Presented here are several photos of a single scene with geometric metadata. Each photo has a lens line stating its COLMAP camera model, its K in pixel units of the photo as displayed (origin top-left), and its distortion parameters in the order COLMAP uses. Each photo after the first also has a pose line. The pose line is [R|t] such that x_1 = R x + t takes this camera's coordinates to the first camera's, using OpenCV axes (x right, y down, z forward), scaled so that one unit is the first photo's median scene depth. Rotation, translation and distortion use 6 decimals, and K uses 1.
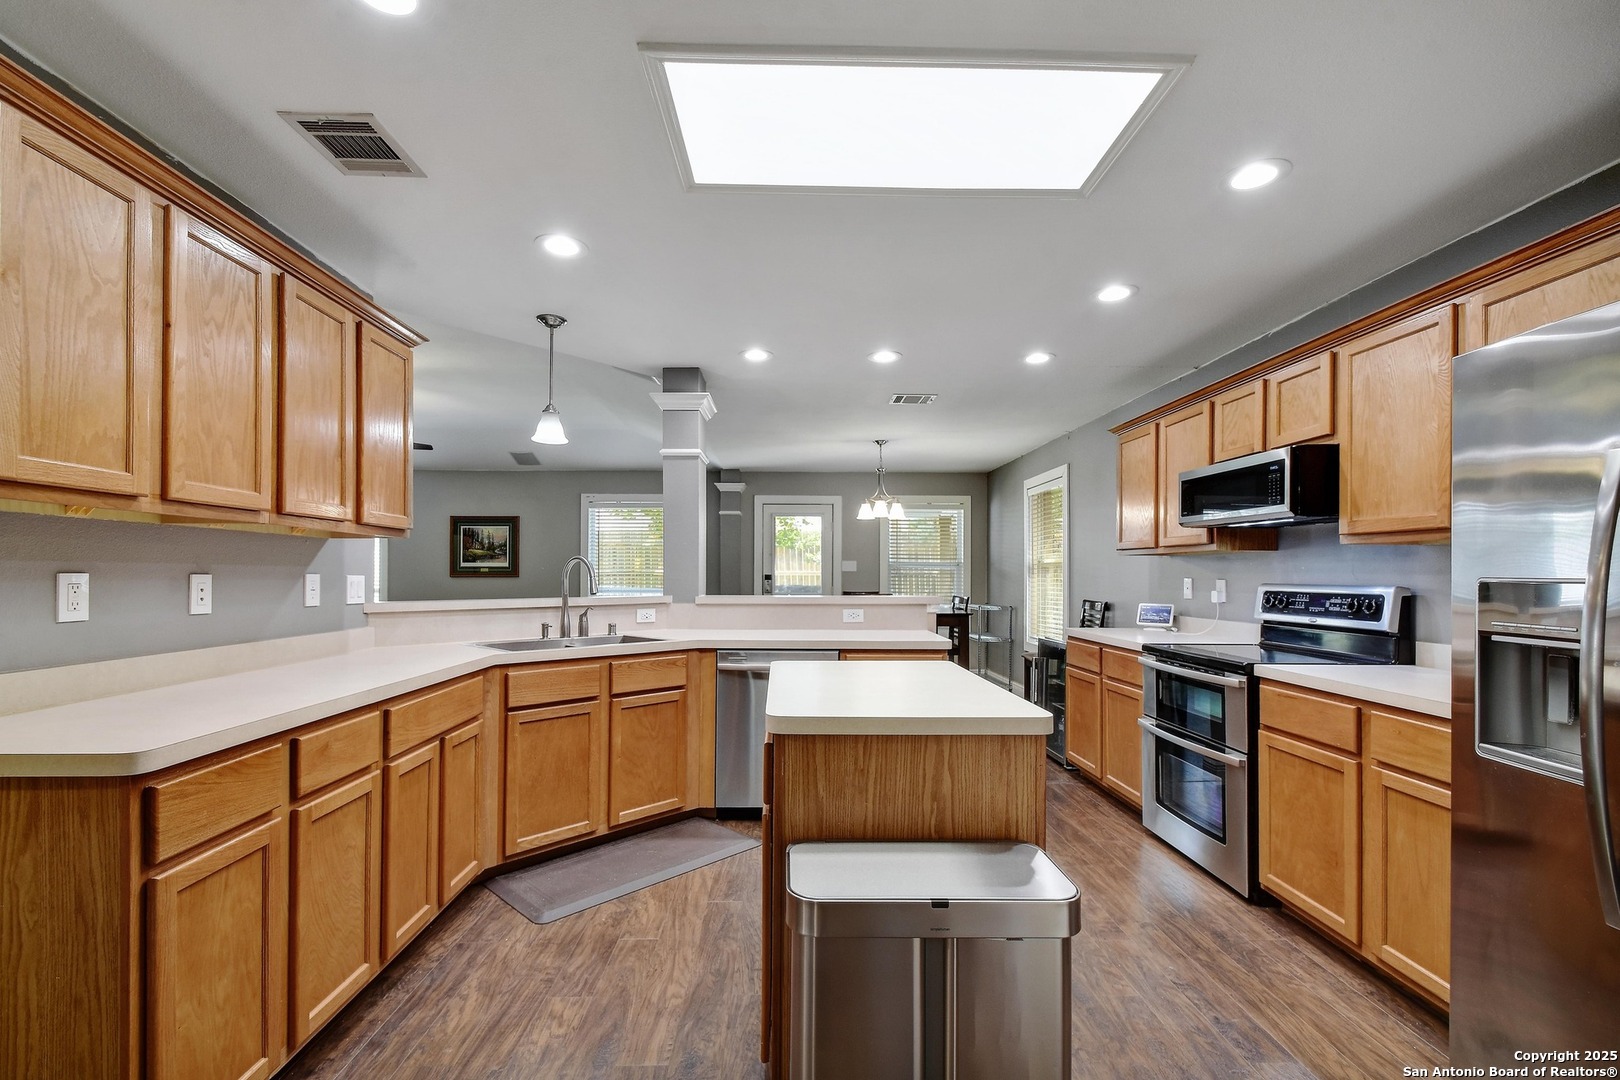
lens RADIAL K [[716.1, 0, 808.8], [0, 716.1, 566.6], [0, 0, 1]] dist [0.000914, -0.000486]
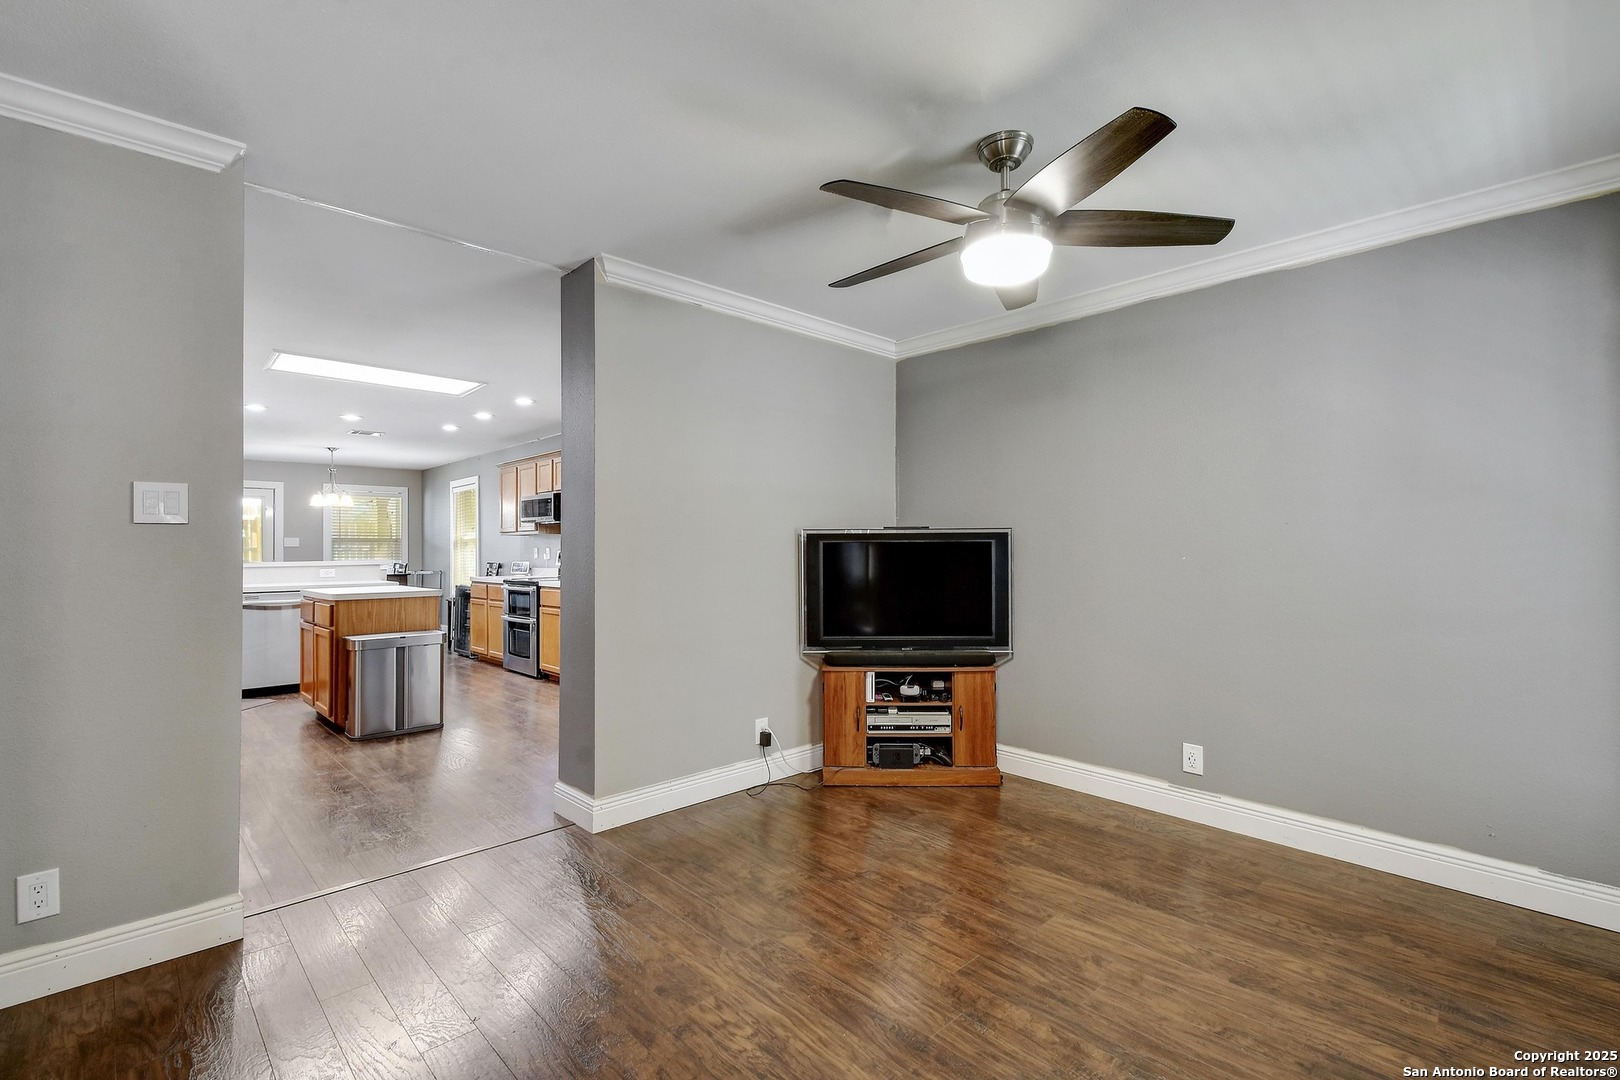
lens RADIAL K [[732.7, 0, 813.3], [0, 732.7, 543.5], [0, 0, 1]] dist [0.002173, 0.000185]
pose [[0.744554, -0.004513, 0.667547, -0.187184], [0.003445, 0.999990, 0.002918, 0.001555], [-0.667554, 0.000127, 0.744562, -0.790020]]
